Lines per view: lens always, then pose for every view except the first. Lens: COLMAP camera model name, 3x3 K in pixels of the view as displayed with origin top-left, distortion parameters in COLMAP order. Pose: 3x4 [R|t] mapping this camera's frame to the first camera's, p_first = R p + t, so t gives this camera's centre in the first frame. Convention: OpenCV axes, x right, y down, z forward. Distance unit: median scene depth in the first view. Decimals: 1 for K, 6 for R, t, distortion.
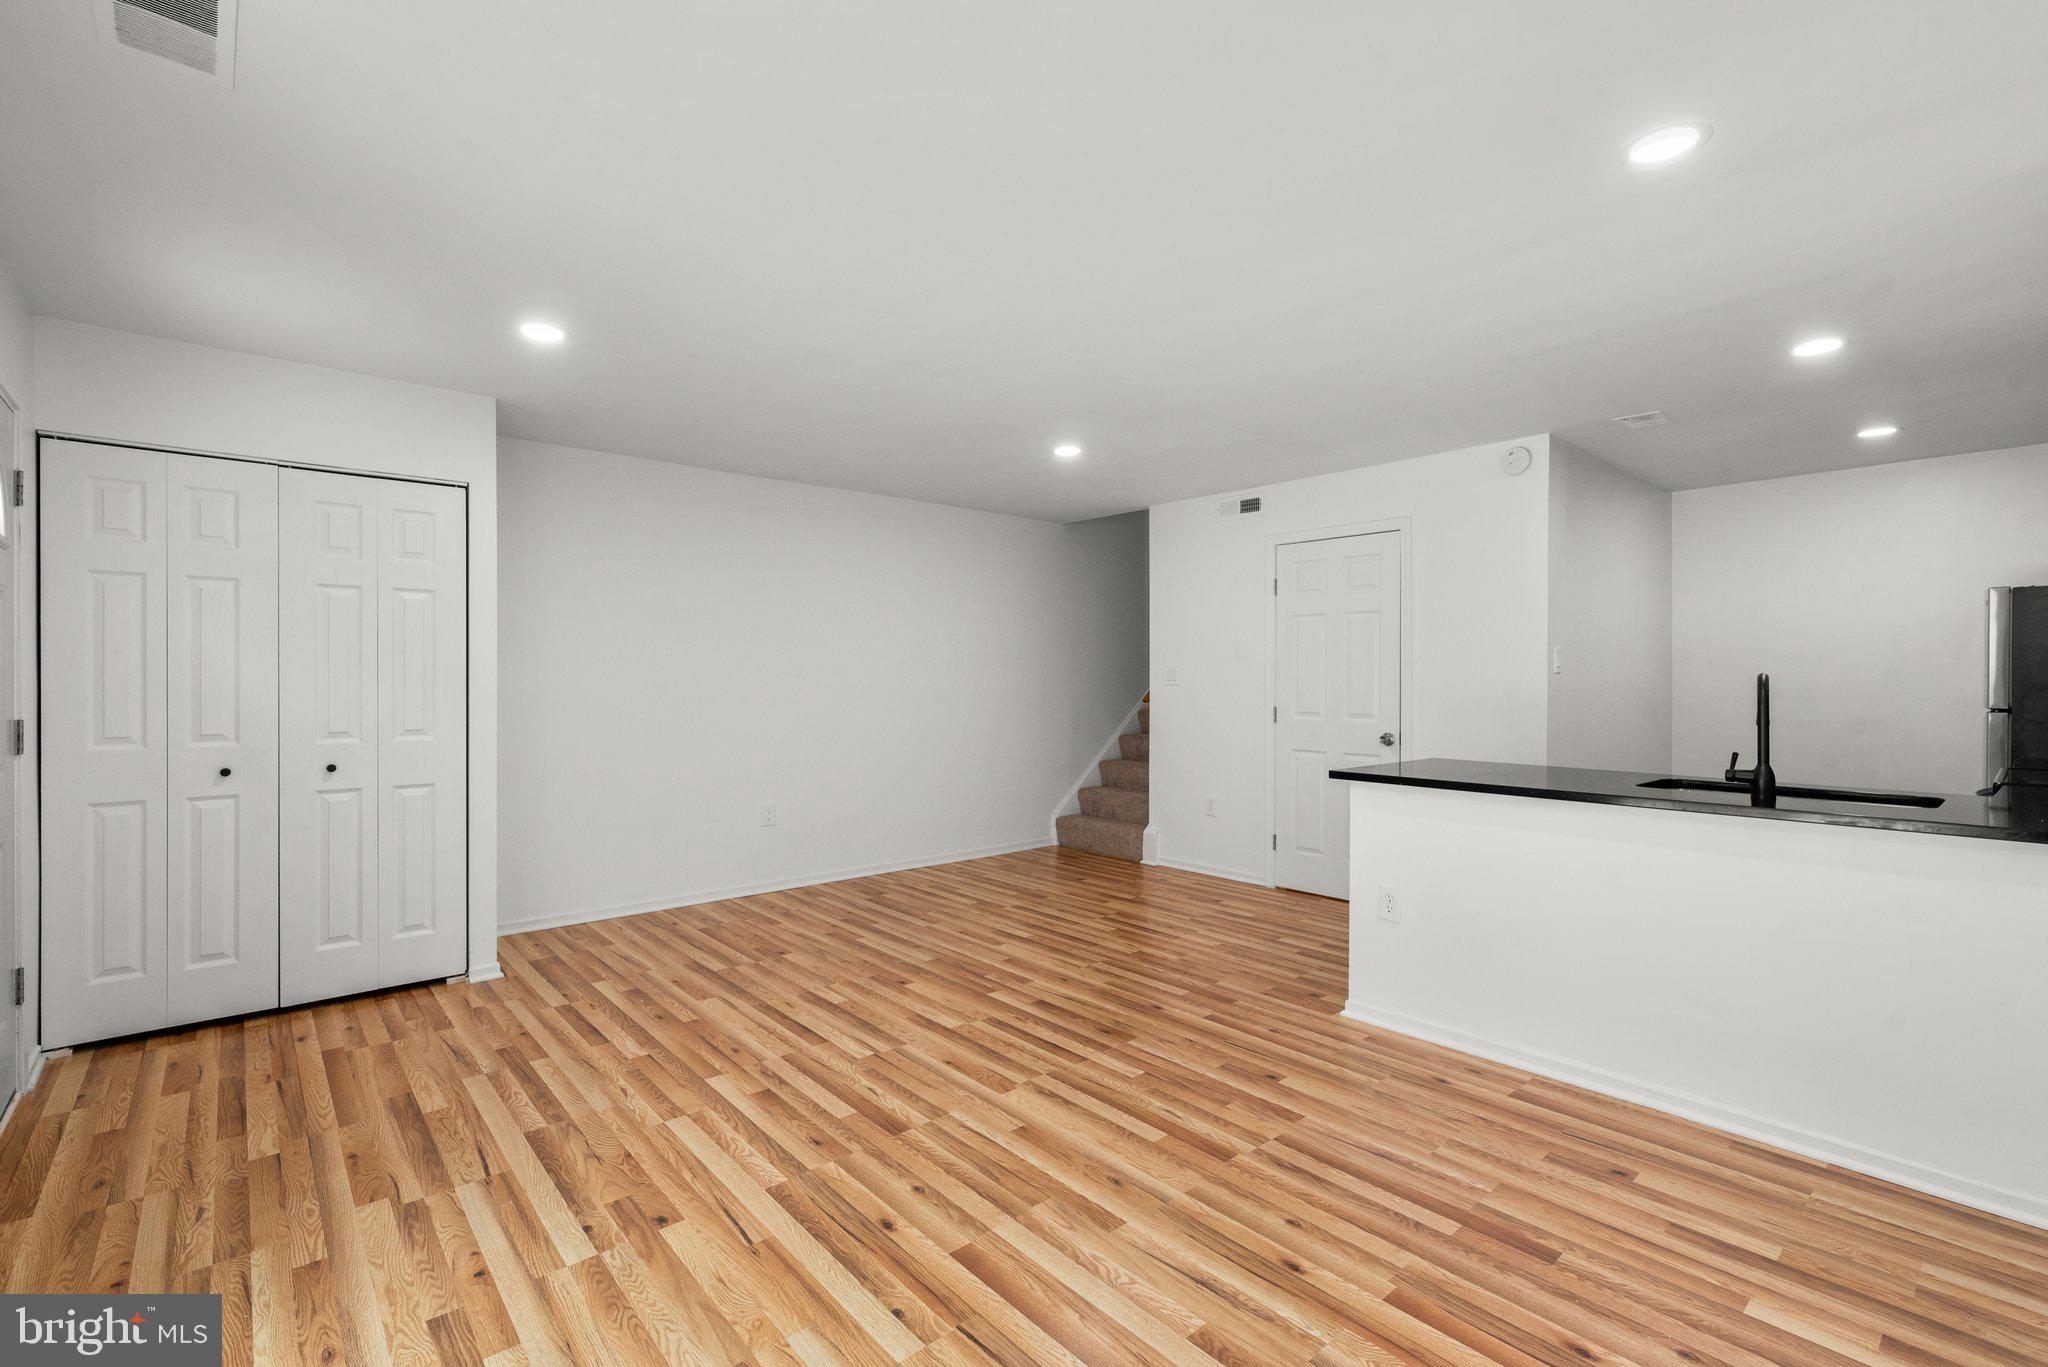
lens RADIAL K [[913.7, 0, 1025.9], [0, 913.7, 681.9], [0, 0, 1]] dist [0.000024, 0.000090]
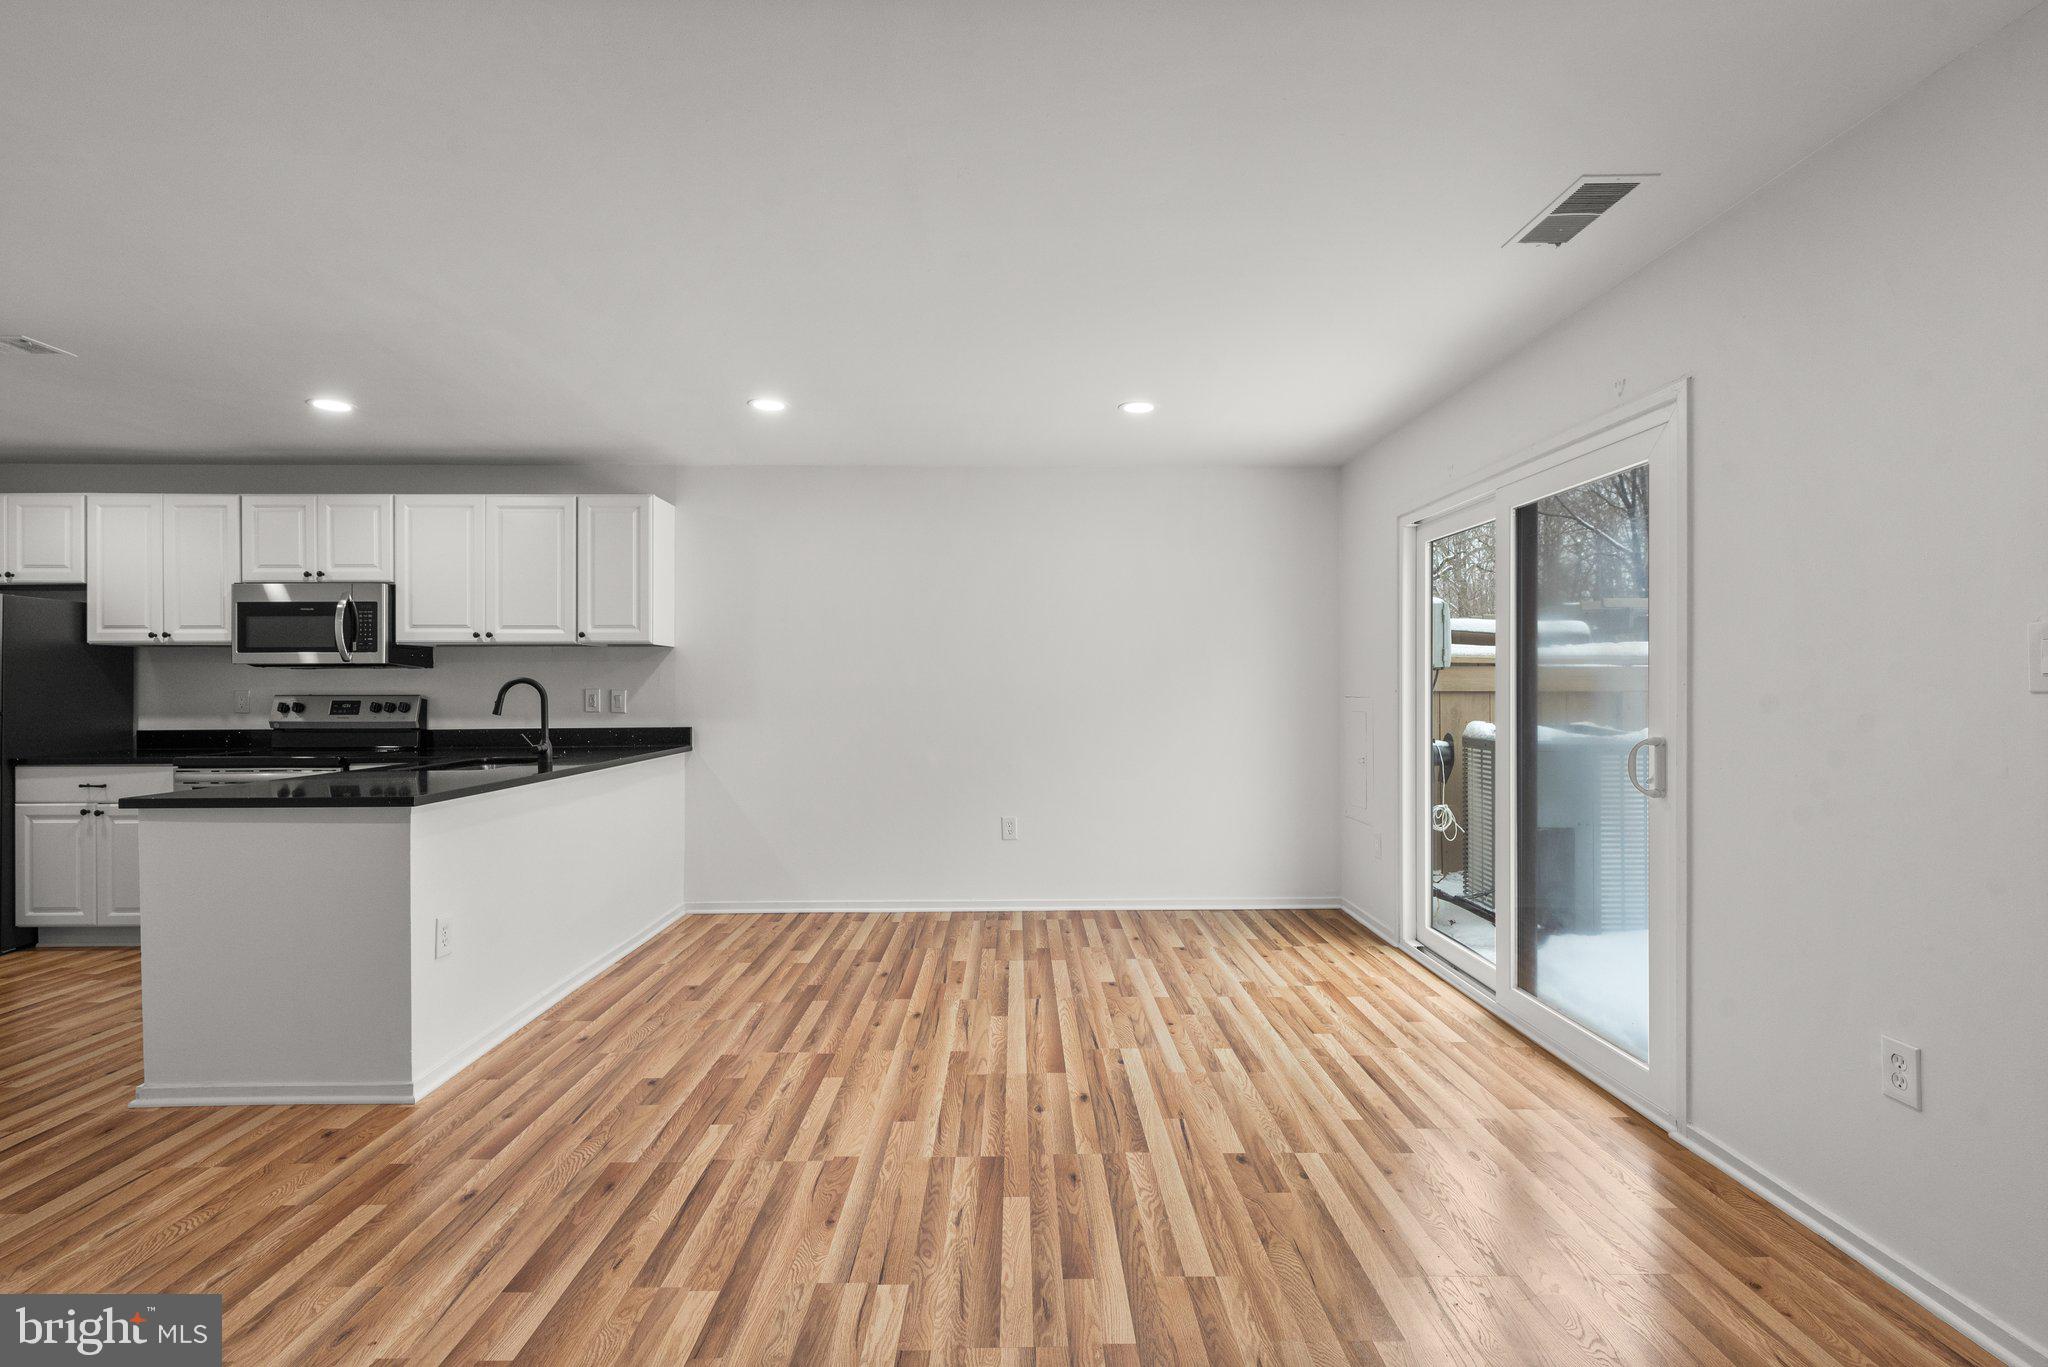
lens RADIAL K [[920.1, 0, 1033.0], [0, 920.1, 684.1], [0, 0, 1]] dist [0.000742, -0.000586]
pose [[-0.767313, 0.002241, 0.641269, -0.781763], [0.004572, 0.999988, 0.001977, 0.002457], [-0.641257, 0.004449, -0.767314, 1.709064]]
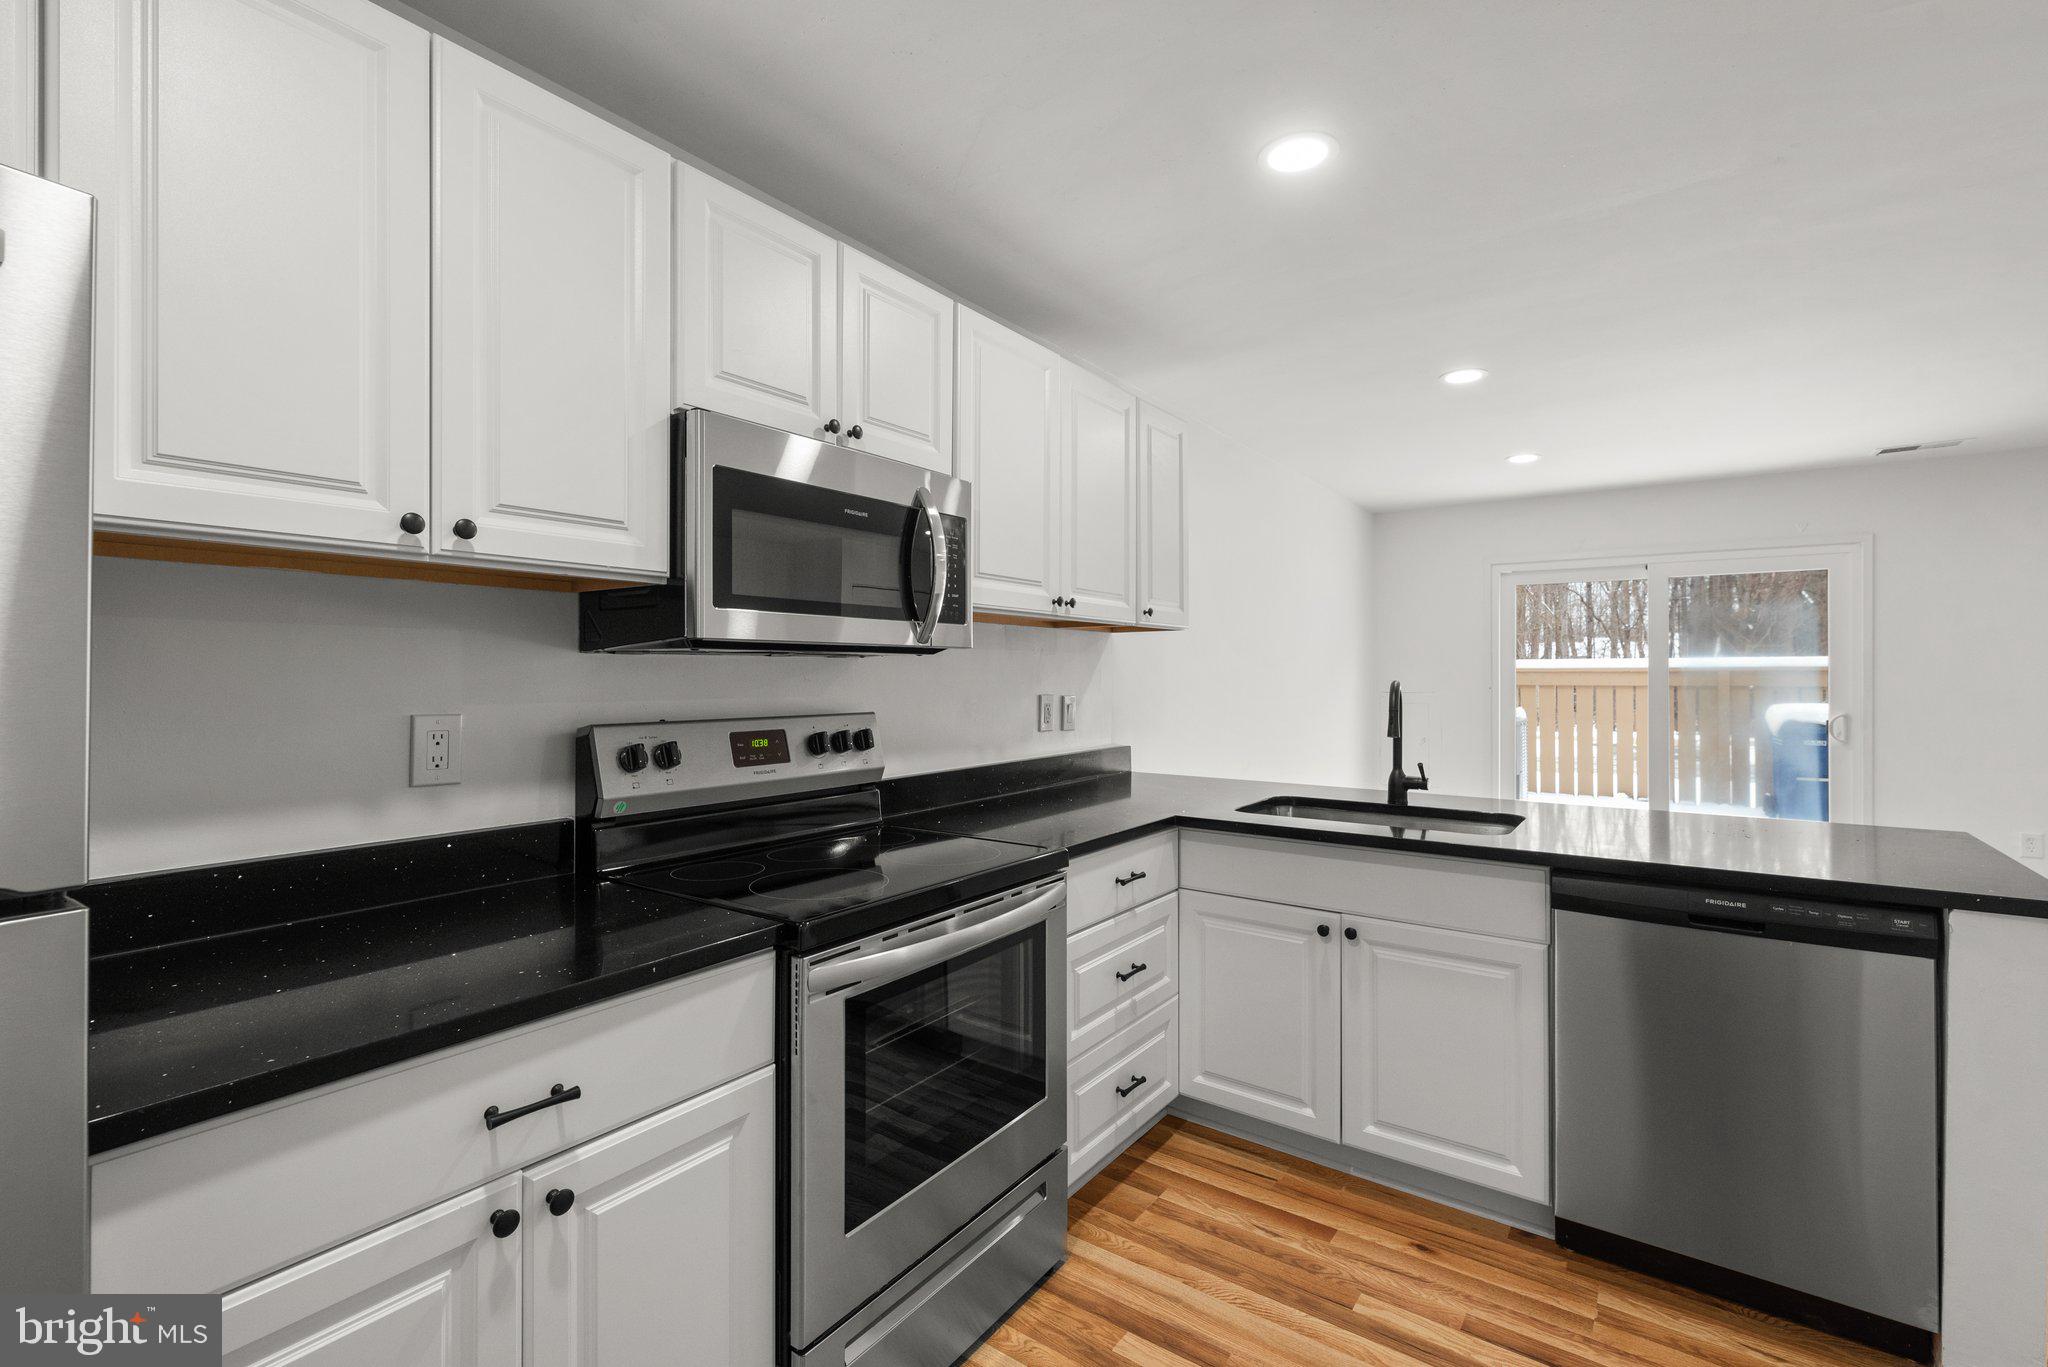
lens RADIAL K [[907.5, 0, 1026.9], [0, 907.5, 673.2], [0, 0, 1]] dist [0.000497, 0.000030]
pose [[-0.974084, -0.000400, -0.226186, 1.522971], [-0.000627, 0.999999, 0.000933, -0.018015], [0.226185, 0.001050, -0.974084, 1.990369]]
